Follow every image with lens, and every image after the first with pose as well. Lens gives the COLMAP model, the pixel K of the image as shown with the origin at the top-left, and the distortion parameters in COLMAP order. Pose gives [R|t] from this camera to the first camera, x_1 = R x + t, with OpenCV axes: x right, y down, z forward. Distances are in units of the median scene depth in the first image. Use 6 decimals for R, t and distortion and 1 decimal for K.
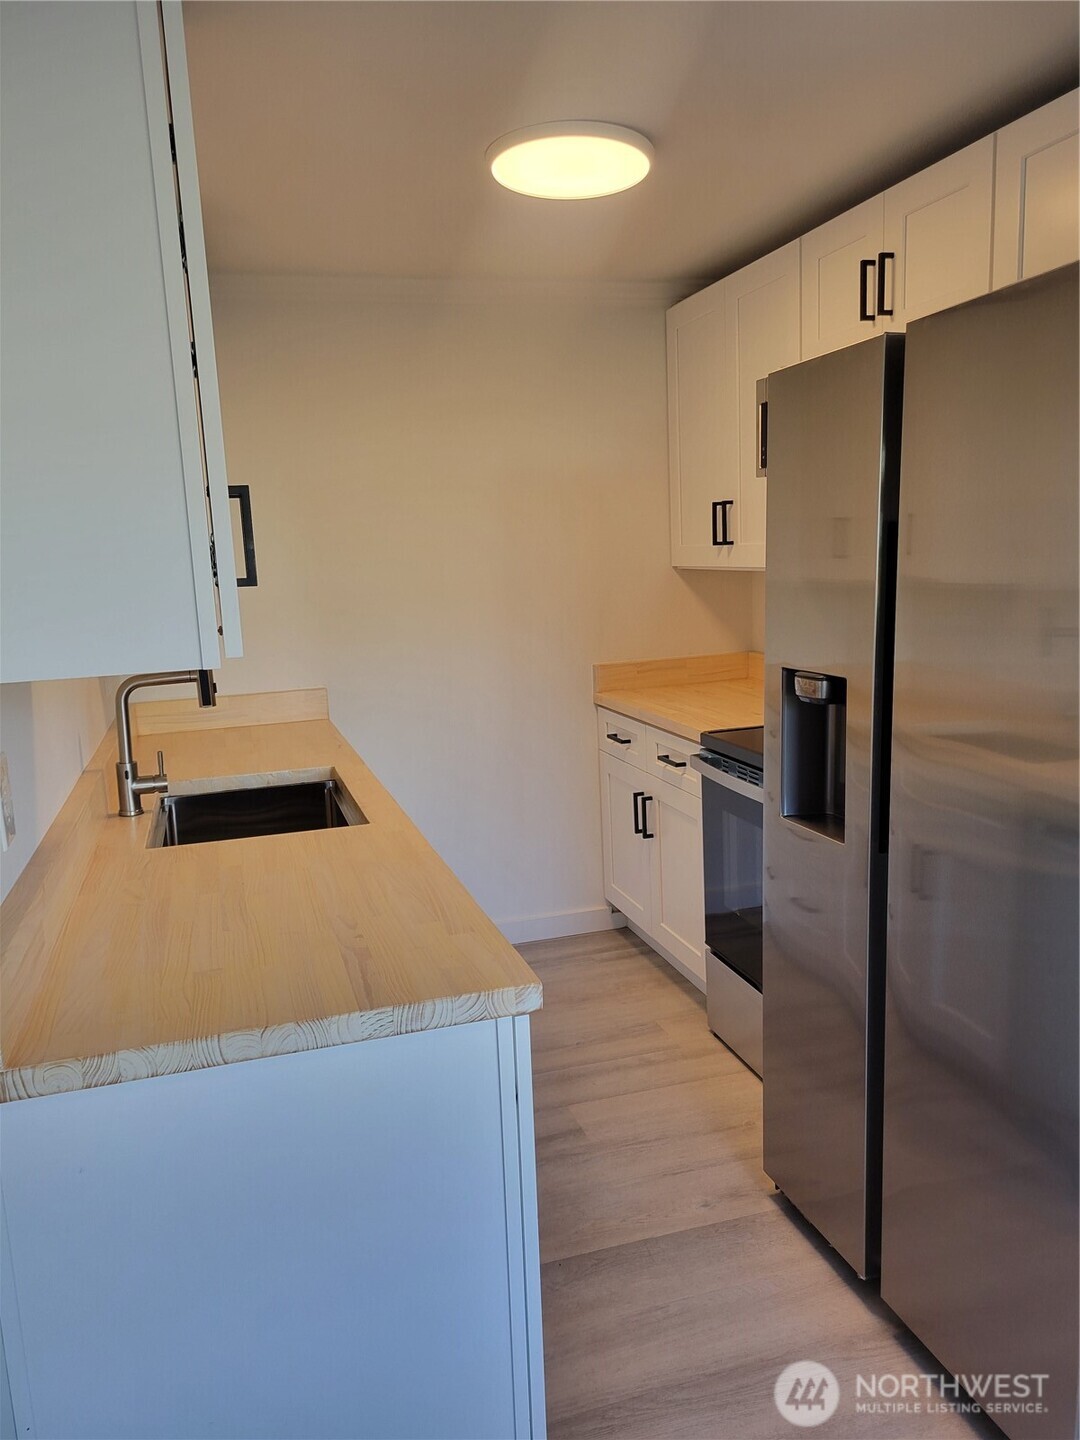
lens RADIAL K [[1067.8, 0, 535.0], [0, 1067.8, 708.8], [0, 0, 1]] dist [0.063687, -0.043369]
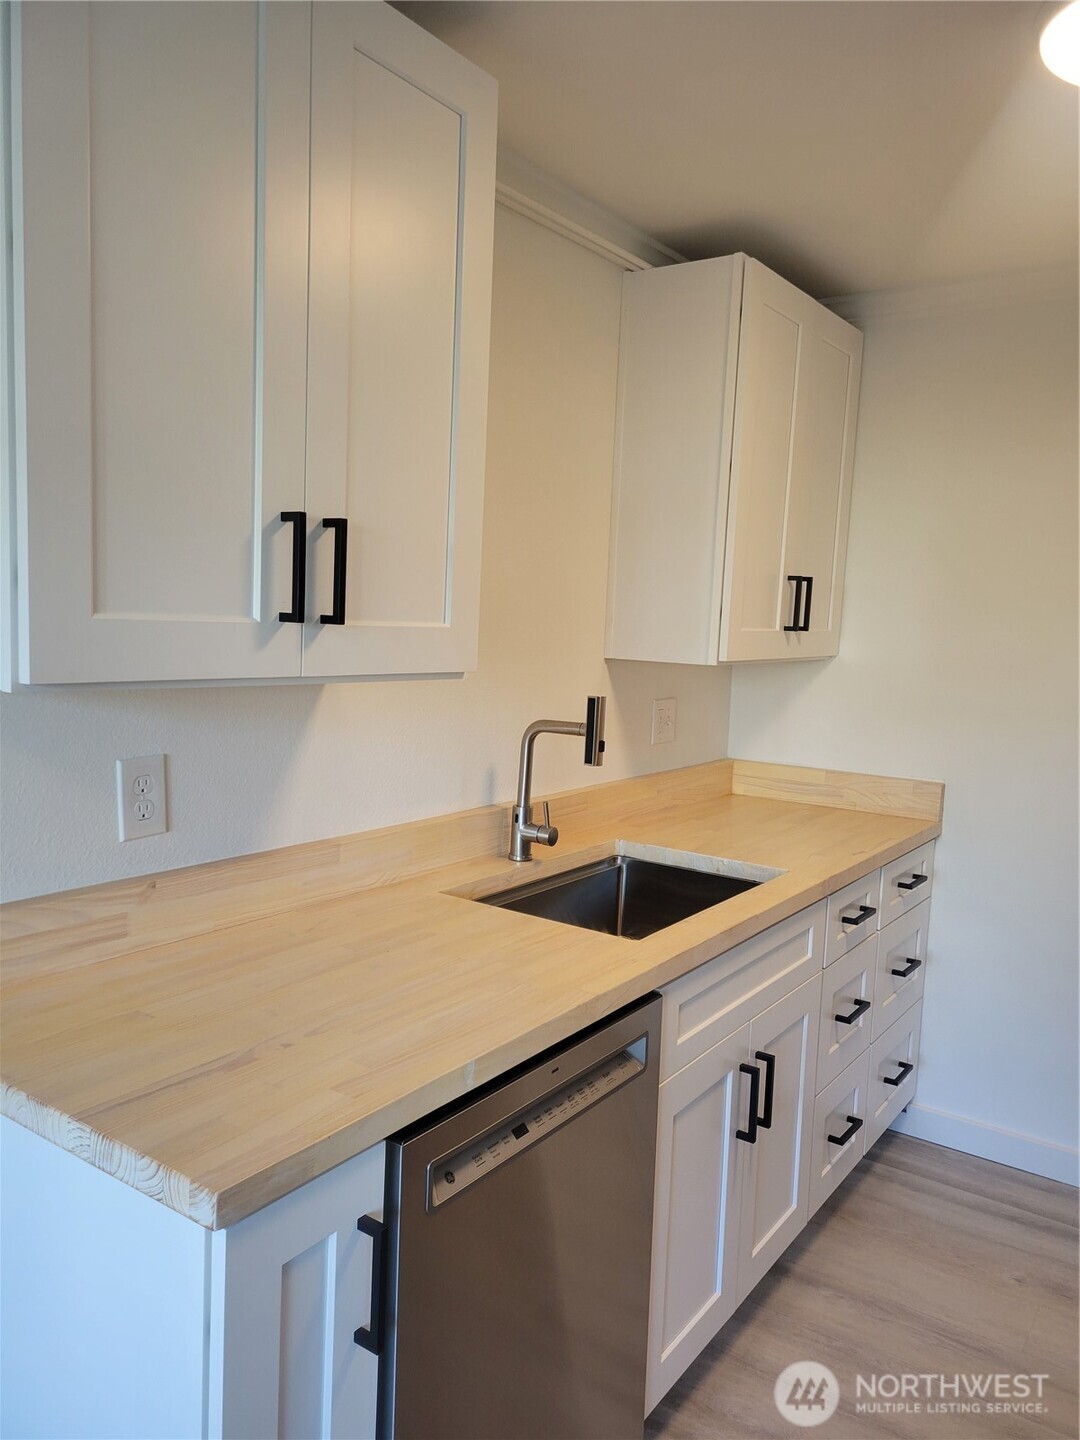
lens RADIAL K [[1067.8, 0, 537.3], [0, 1067.8, 725.6], [0, 0, 1]] dist [0.063687, -0.043369]
pose [[0.610102, 0.153663, -0.777280, 0.373248], [-0.184102, 0.981657, 0.049562, -0.072431], [0.770638, 0.112861, 0.627200, 0.390114]]
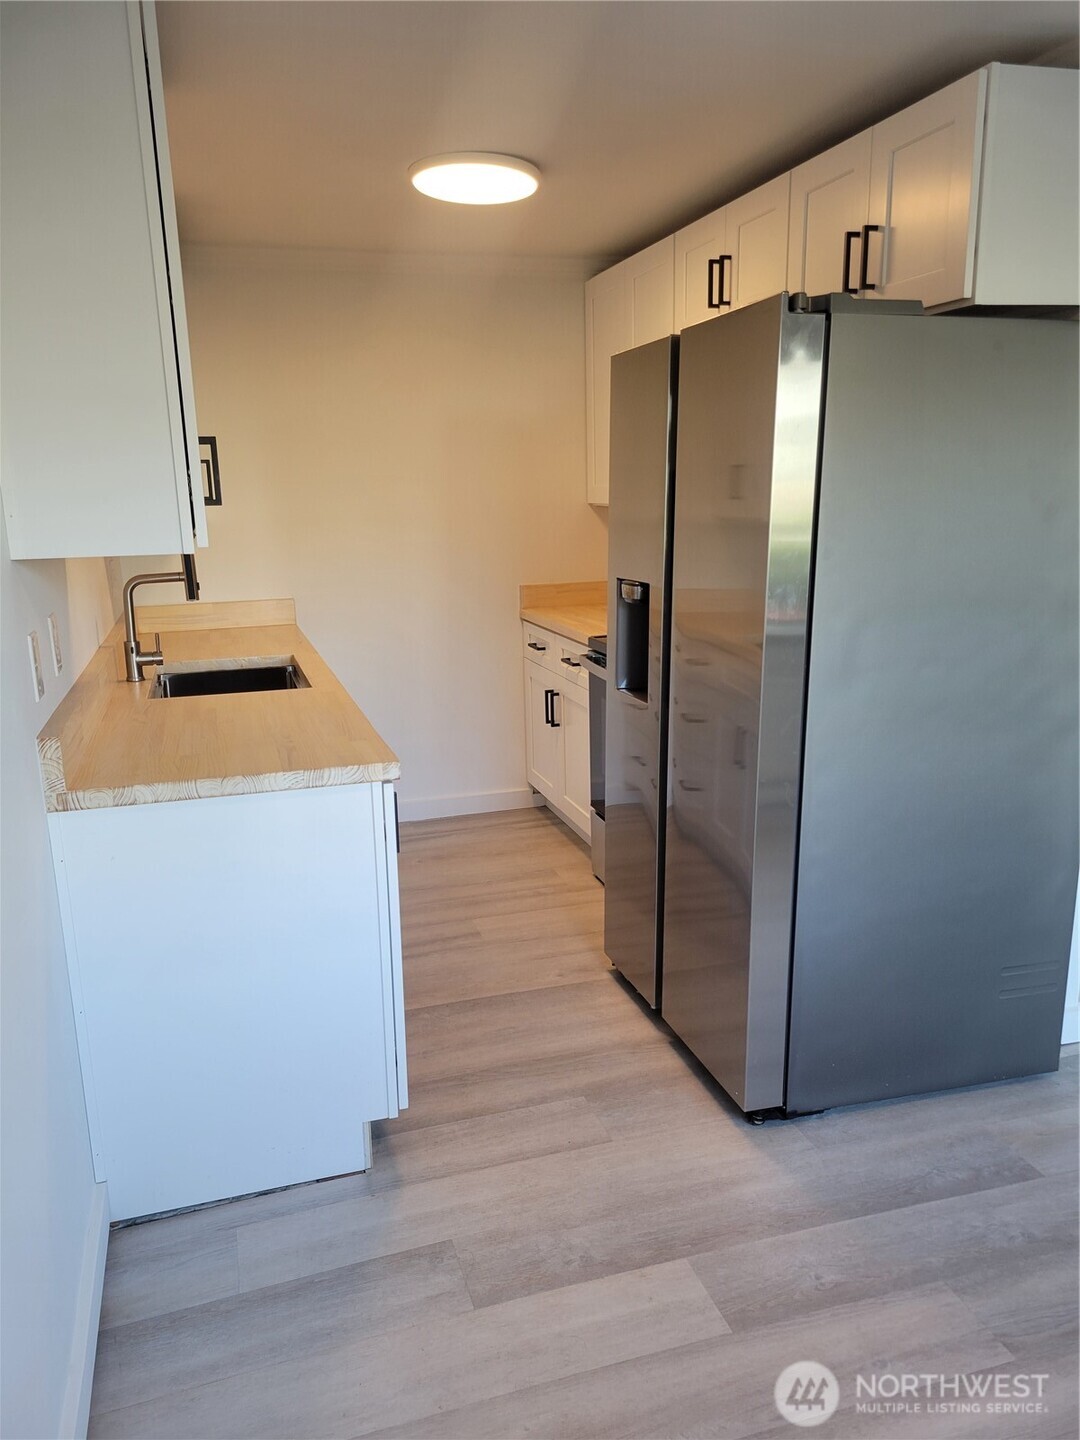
lens RADIAL K [[1067.8, 0, 527.8], [0, 1067.8, 724.3], [0, 0, 1]] dist [0.063687, -0.043369]
pose [[0.999777, 0.021048, -0.001642, 0.113069], [-0.020883, 0.997358, 0.069572, 0.049543], [0.003102, -0.069522, 0.997576, -0.329623]]
